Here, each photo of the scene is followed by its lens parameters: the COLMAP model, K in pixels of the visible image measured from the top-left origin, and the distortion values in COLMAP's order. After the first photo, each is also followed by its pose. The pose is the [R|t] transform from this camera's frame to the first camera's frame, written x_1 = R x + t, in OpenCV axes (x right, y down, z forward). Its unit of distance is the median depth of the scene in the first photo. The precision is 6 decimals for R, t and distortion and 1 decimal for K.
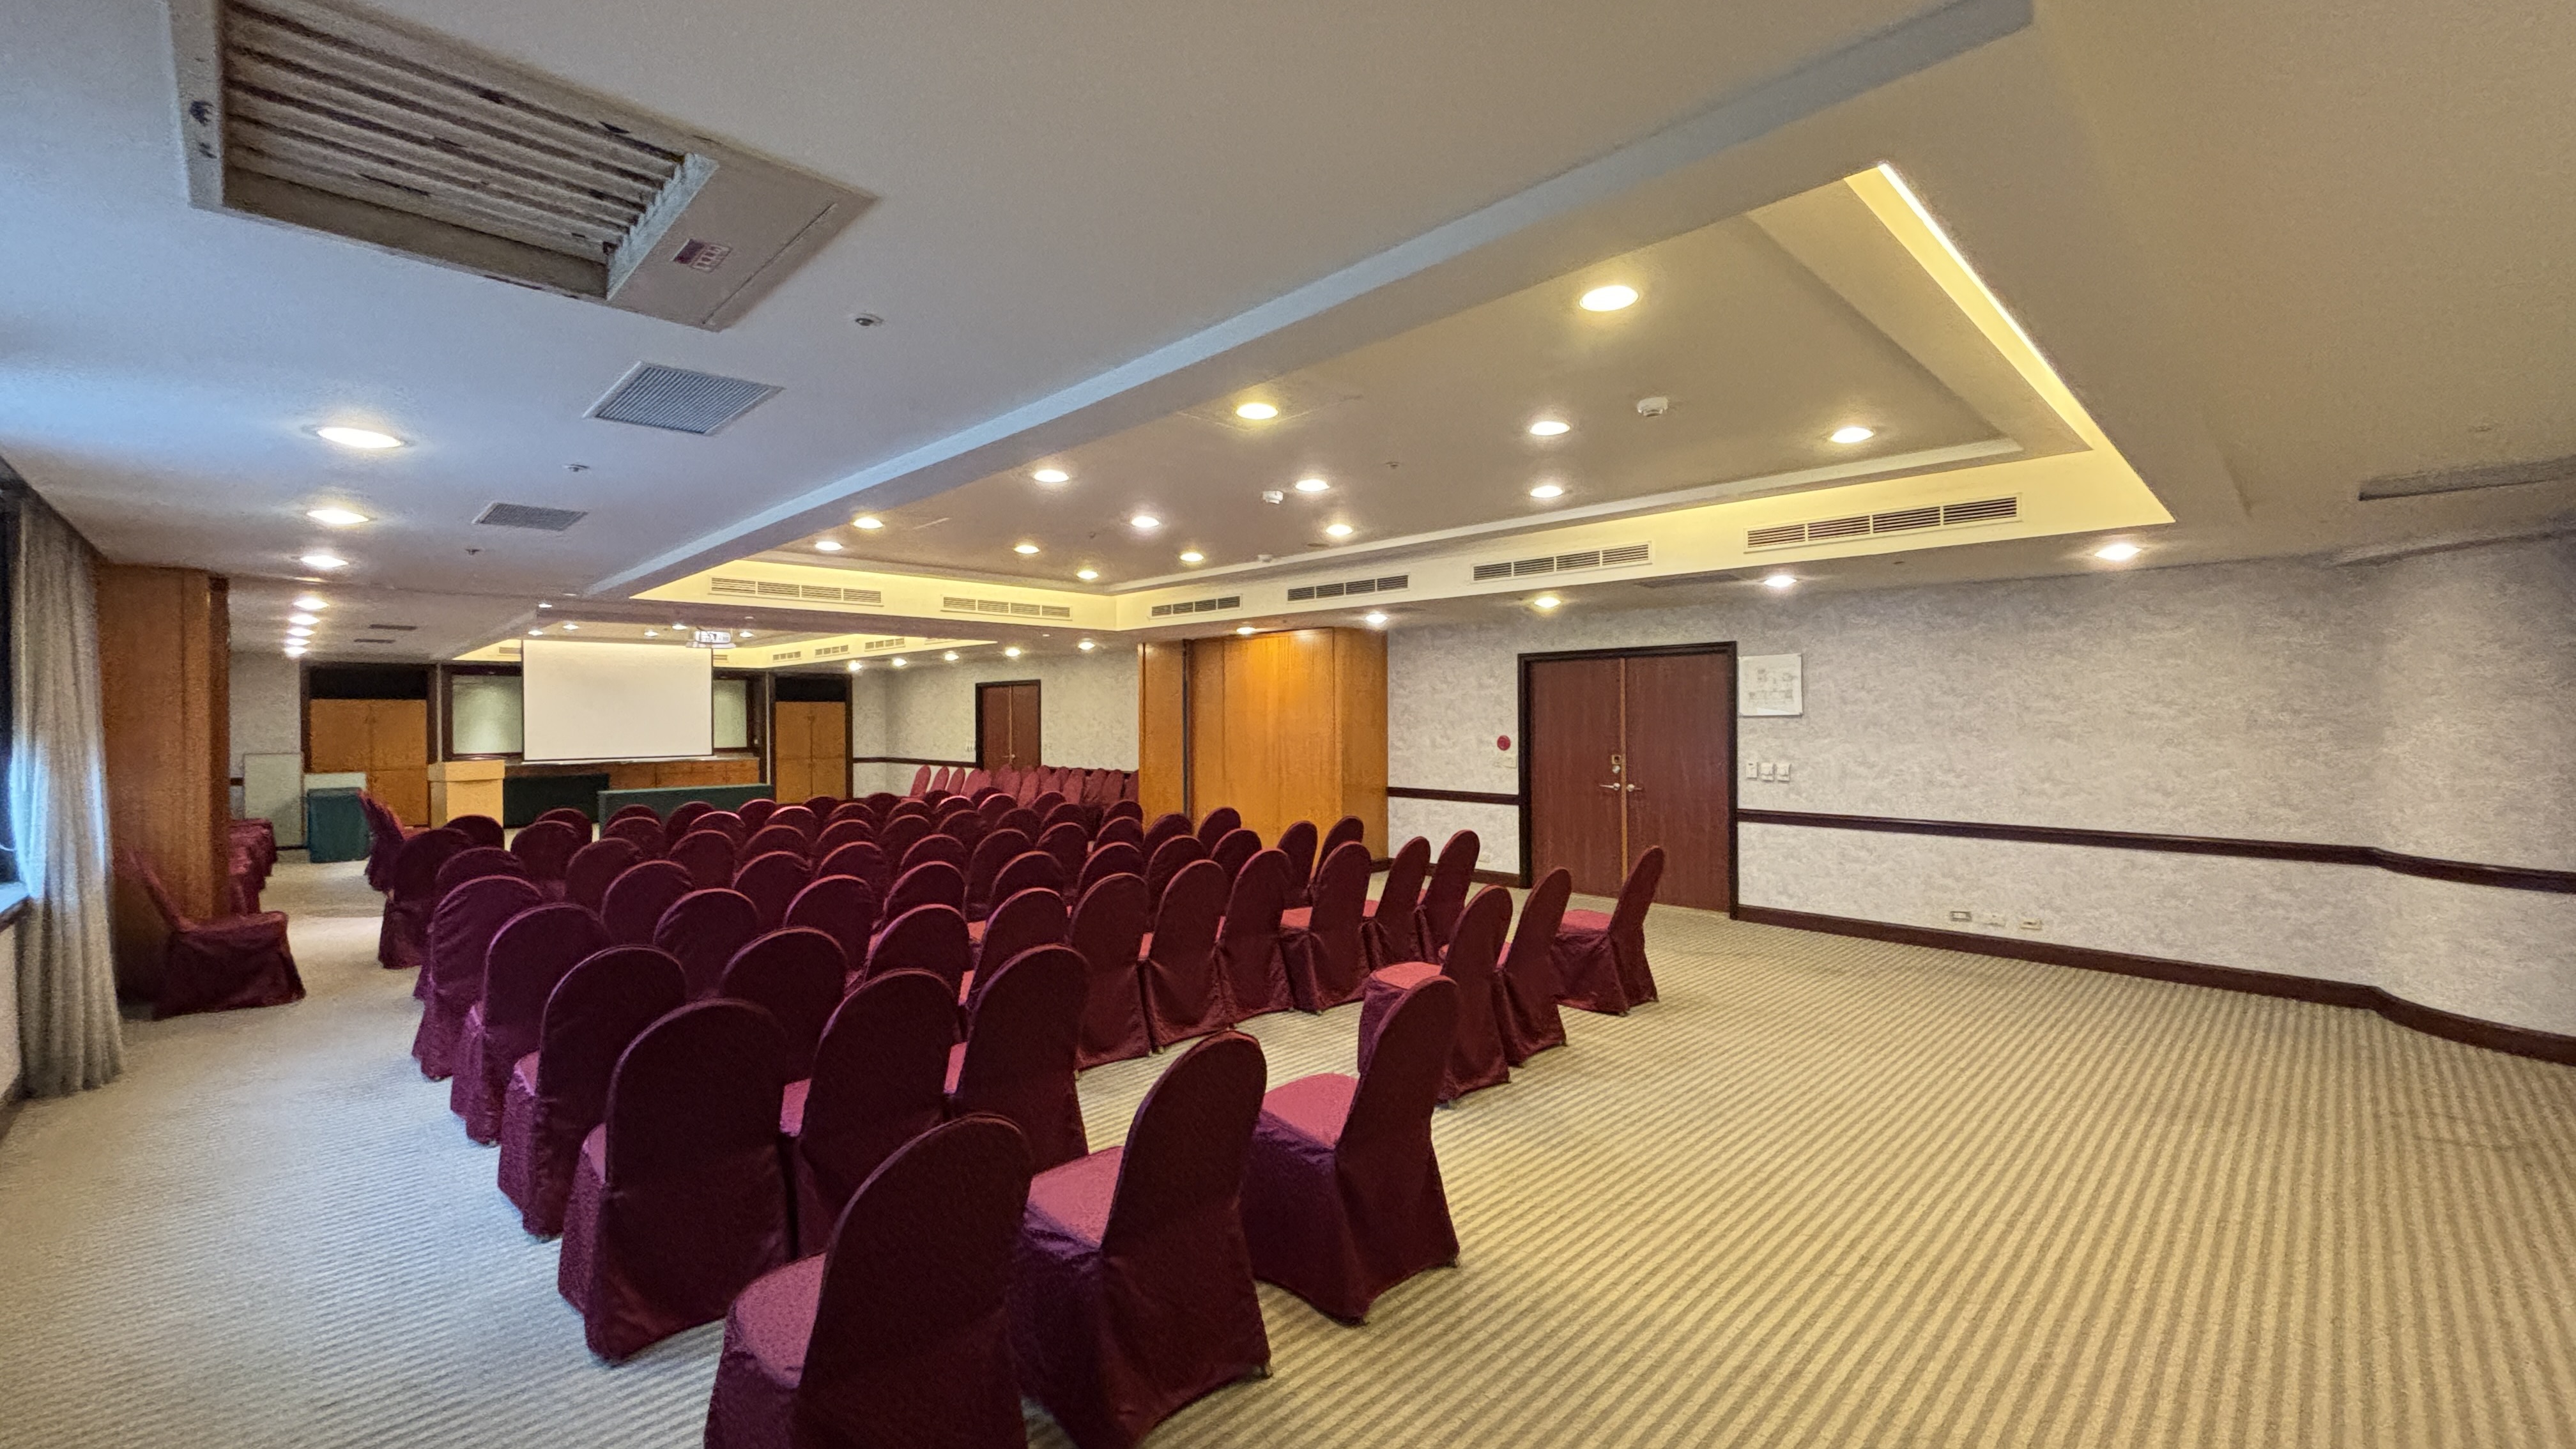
lens RADIAL K [[1028.3, 0, 1301.0], [0, 1028.3, 712.9], [0, 0, 1]] dist [0.008677, -0.000881]
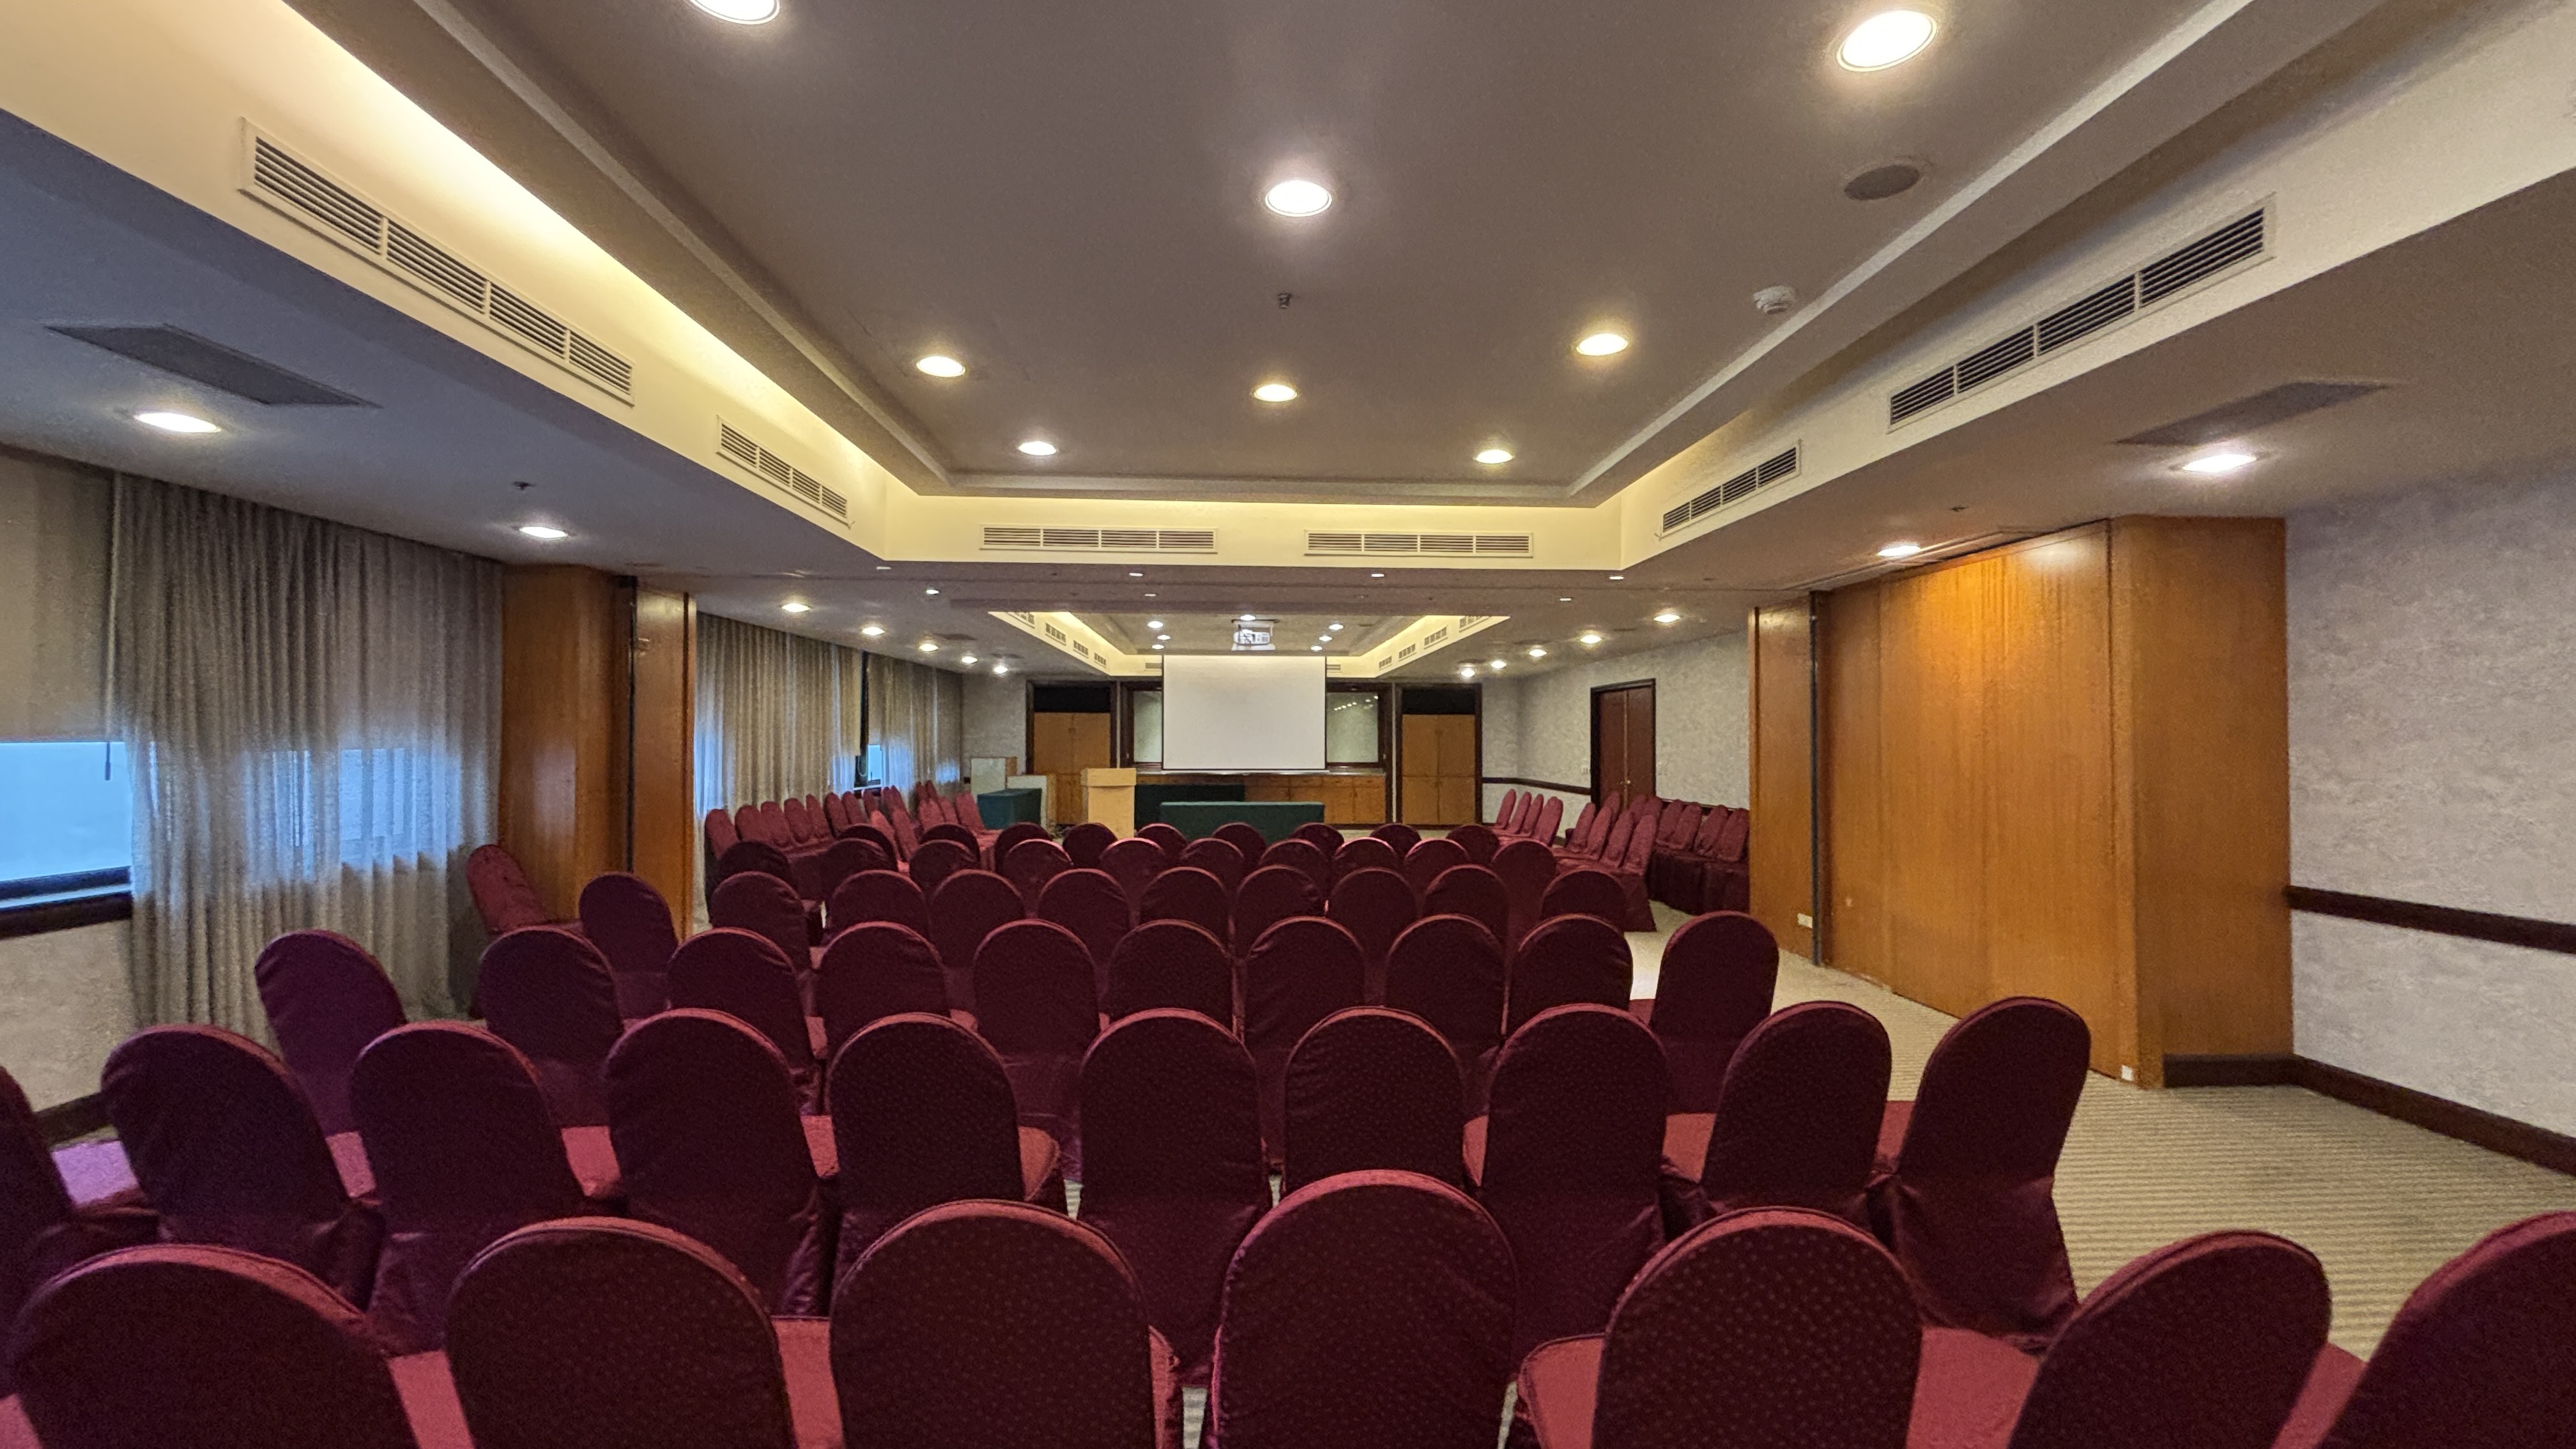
lens RADIAL K [[1028.3, 0, 1279.5], [0, 1028.3, 731.5], [0, 0, 1]] dist [0.008677, -0.000881]
pose [[0.738847, 0.004359, -0.673859, 0.064873], [-0.007621, 0.999969, -0.001888, 0.012097], [0.673830, 0.006530, 0.738857, 0.403599]]
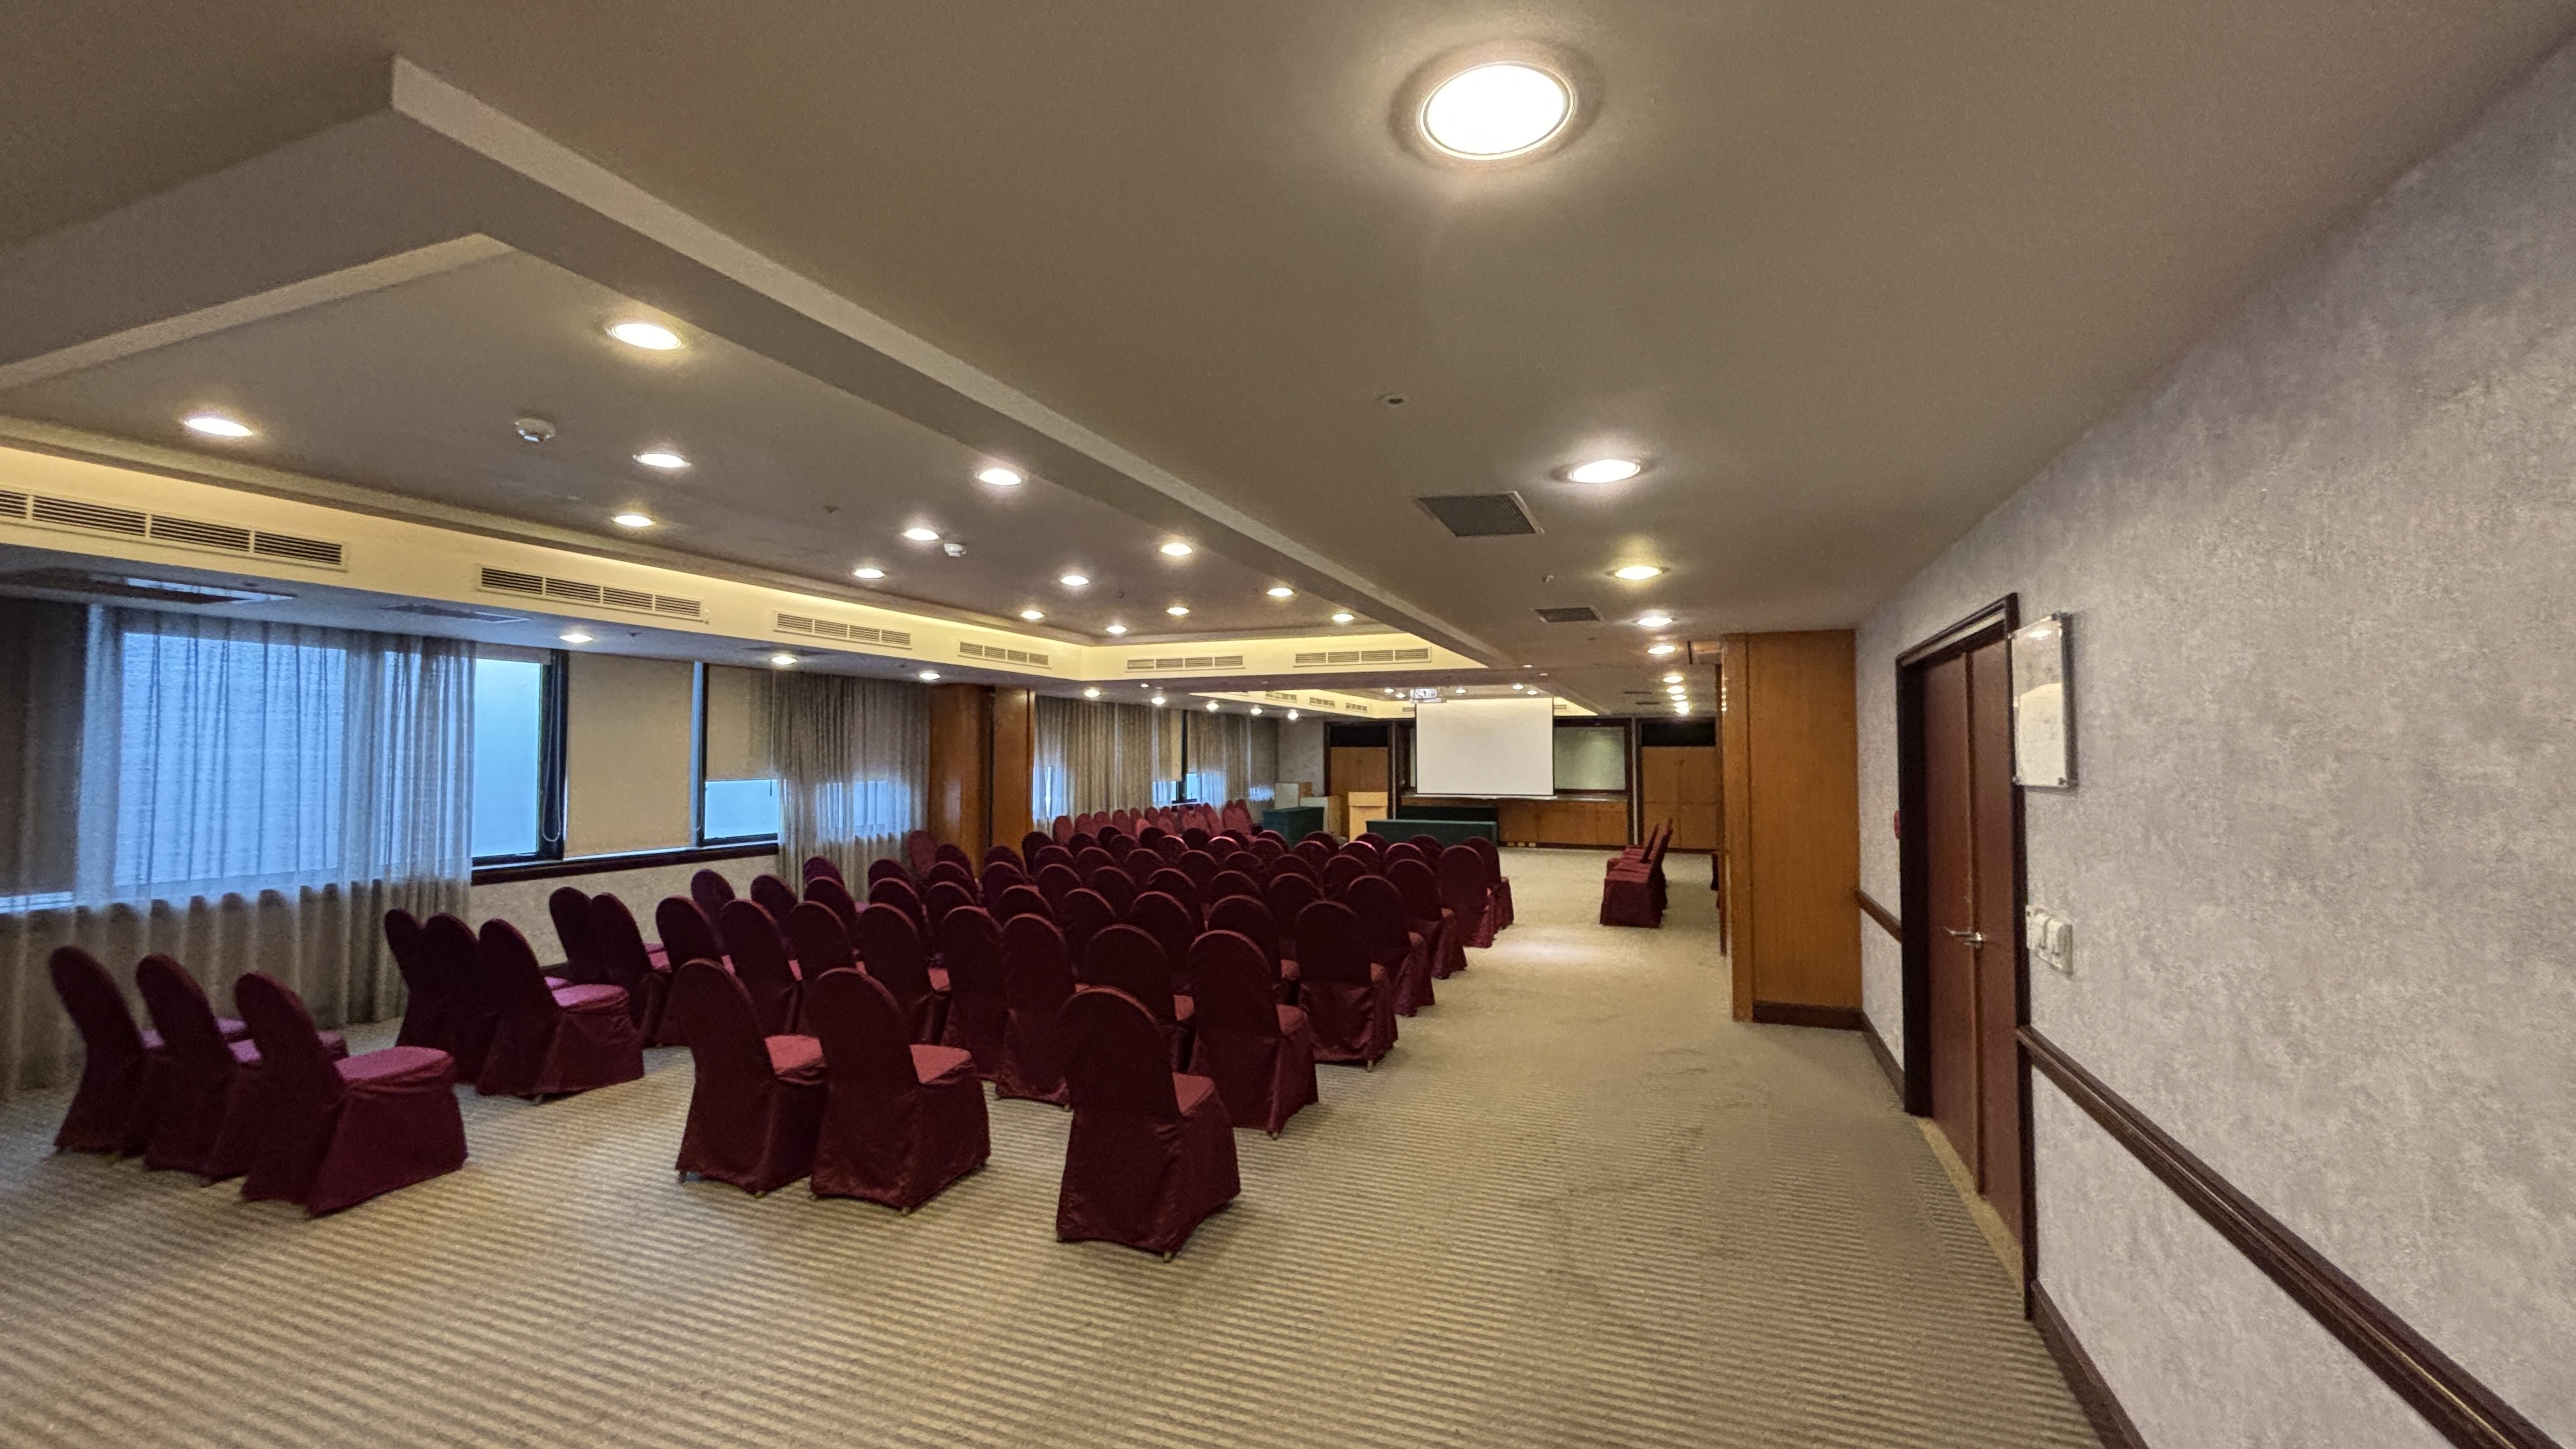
lens RADIAL K [[1028.3, 0, 1301.7], [0, 1028.3, 722.9], [0, 0, 1]] dist [0.008677, -0.000881]
pose [[0.403527, -0.023559, -0.914664, 0.512873], [-0.003757, 0.999617, -0.027404, -0.008122], [0.914960, 0.014495, 0.403284, 0.456396]]
